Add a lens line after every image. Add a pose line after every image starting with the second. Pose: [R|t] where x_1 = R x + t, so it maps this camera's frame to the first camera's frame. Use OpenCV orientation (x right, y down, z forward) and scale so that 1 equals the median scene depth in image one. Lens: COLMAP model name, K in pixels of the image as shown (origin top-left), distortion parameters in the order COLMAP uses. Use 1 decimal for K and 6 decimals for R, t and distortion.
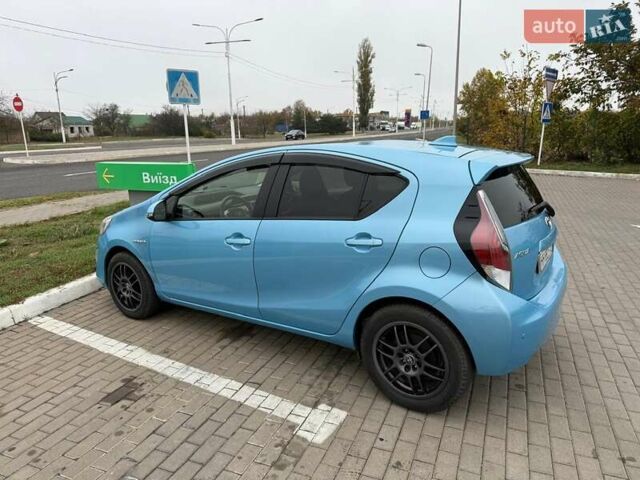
lens RADIAL K [[454.9, 0, 318.2], [0, 454.9, 237.9], [0, 0, 1]] dist [0.006353, -0.006135]
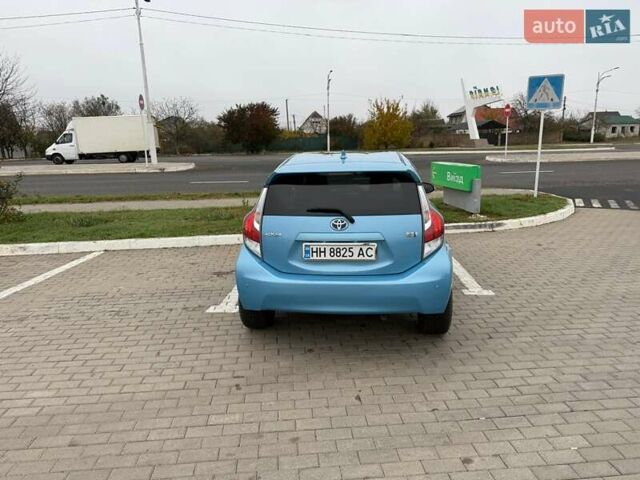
lens RADIAL K [[447.4, 0, 318.0], [0, 447.4, 235.0], [0, 0, 1]] dist [0.077033, -0.087581]
pose [[0.463428, 0.185957, -0.866403, 0.412628], [-0.190087, 0.975834, 0.107770, -0.034276], [0.865506, 0.114748, 0.487577, 0.107200]]
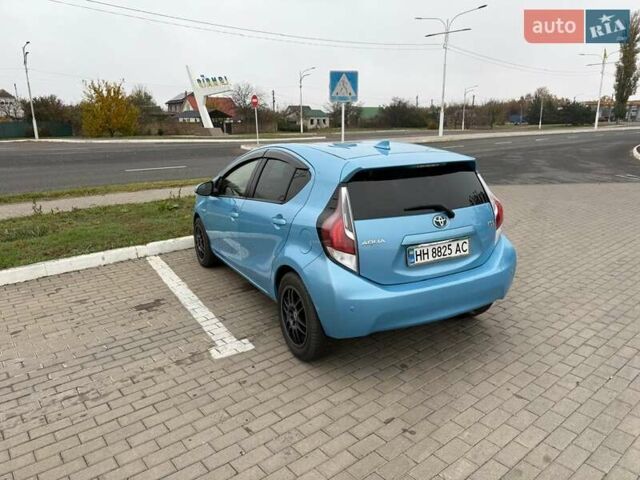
lens RADIAL K [[449.2, 0, 320.0], [0, 449.2, 240.0], [0, 0, 1]] dist [0.066145, -0.082321]
pose [[0.885565, 0.120359, -0.448652, 0.203074], [-0.109563, 0.992719, 0.050057, -0.003816], [0.451410, 0.004827, 0.892303, -0.023039]]
